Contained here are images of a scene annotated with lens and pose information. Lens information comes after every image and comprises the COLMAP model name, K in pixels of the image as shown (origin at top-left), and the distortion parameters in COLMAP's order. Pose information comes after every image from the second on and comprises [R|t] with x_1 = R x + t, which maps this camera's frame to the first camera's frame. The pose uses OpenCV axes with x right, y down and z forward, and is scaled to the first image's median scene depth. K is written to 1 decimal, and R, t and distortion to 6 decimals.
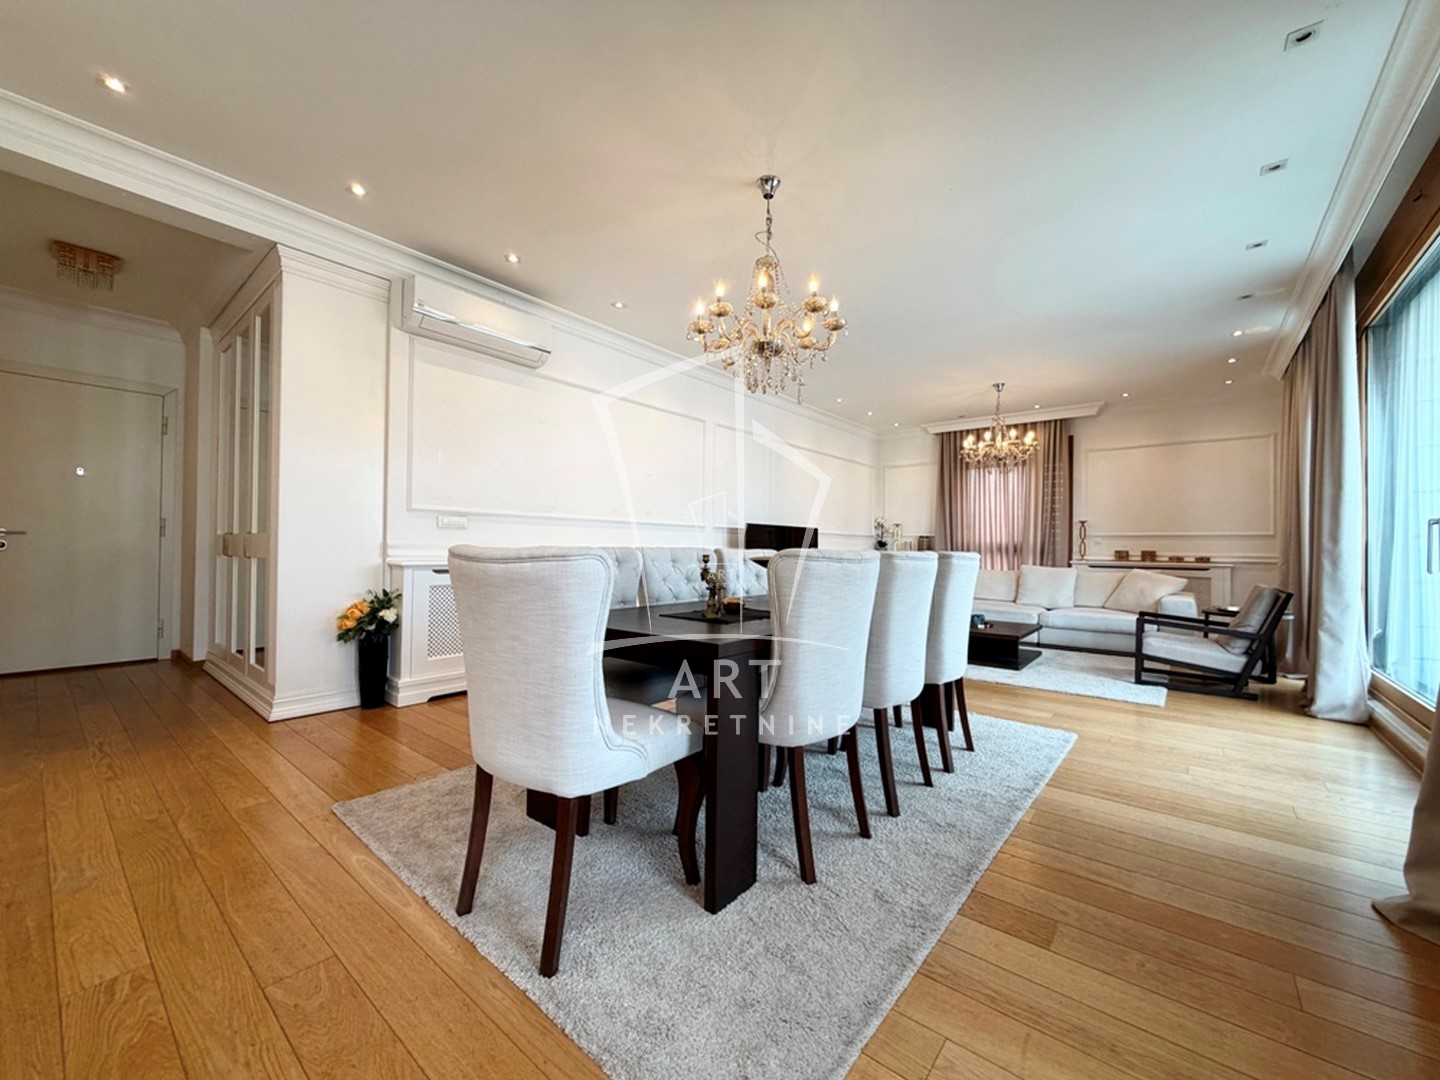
lens RADIAL K [[570.7, 0, 720.0], [0, 570.7, 540.0], [0, 0, 1]] dist [0.002913, 0.000095]
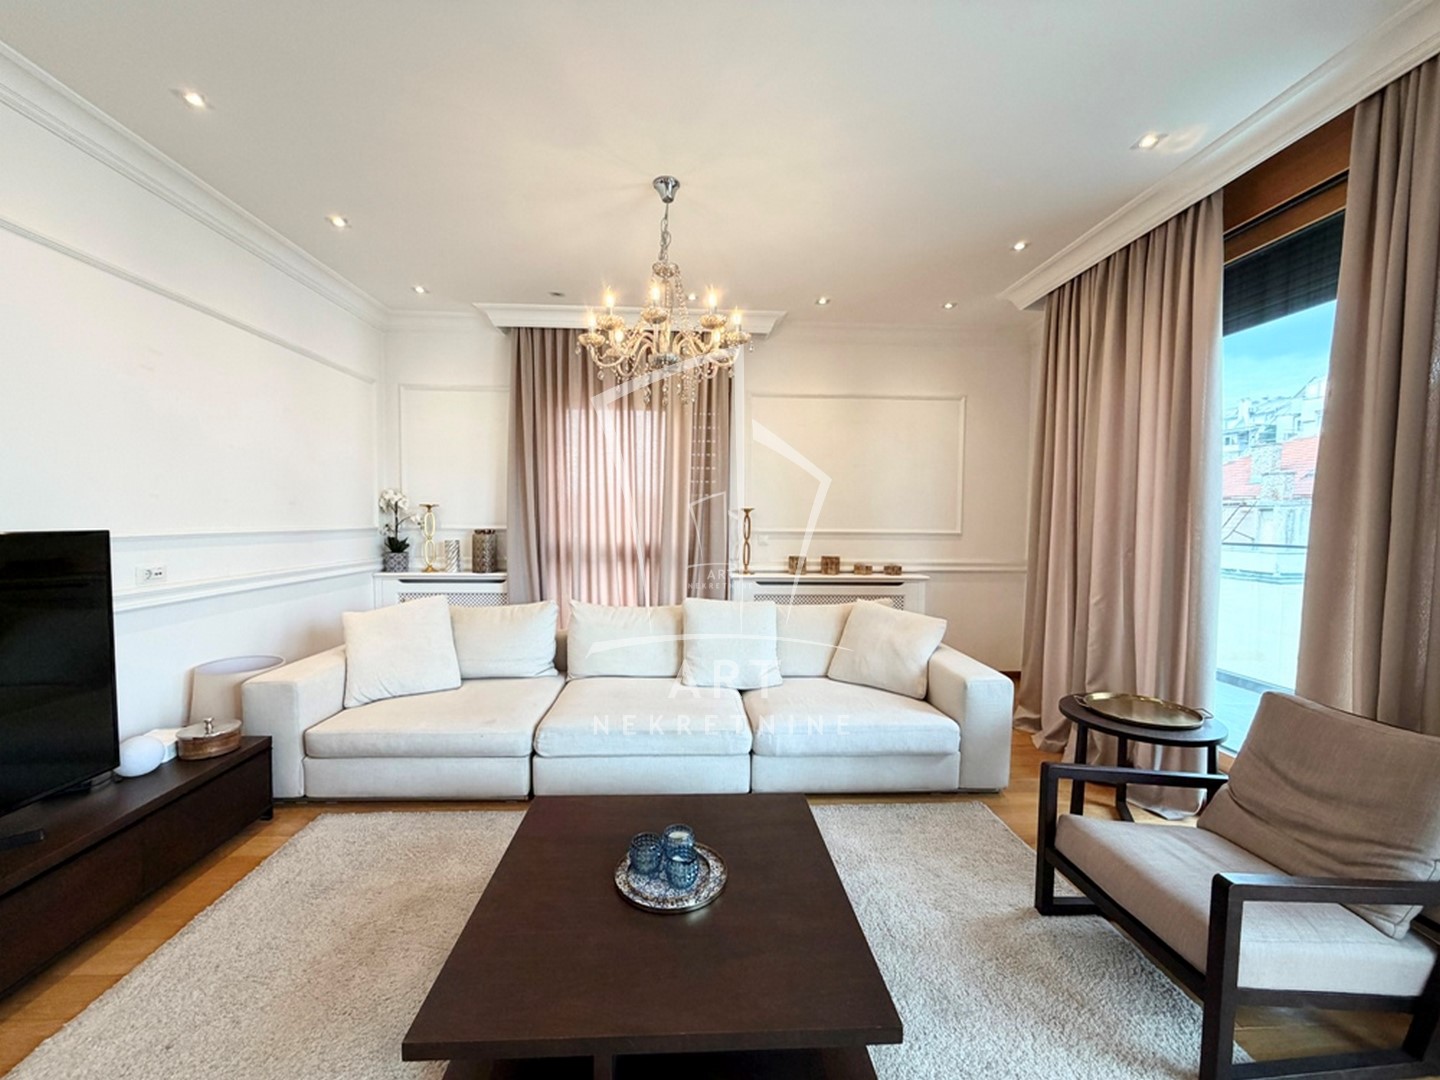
lens RADIAL K [[570.7, 0, 720.0], [0, 570.7, 540.0], [0, 0, 1]] dist [0.002913, 0.000095]
pose [[0.739695, -0.032329, 0.672165, 0.209077], [-0.008125, 0.998343, 0.056959, -0.035932], [-0.672893, -0.047593, 0.738207, 0.591464]]
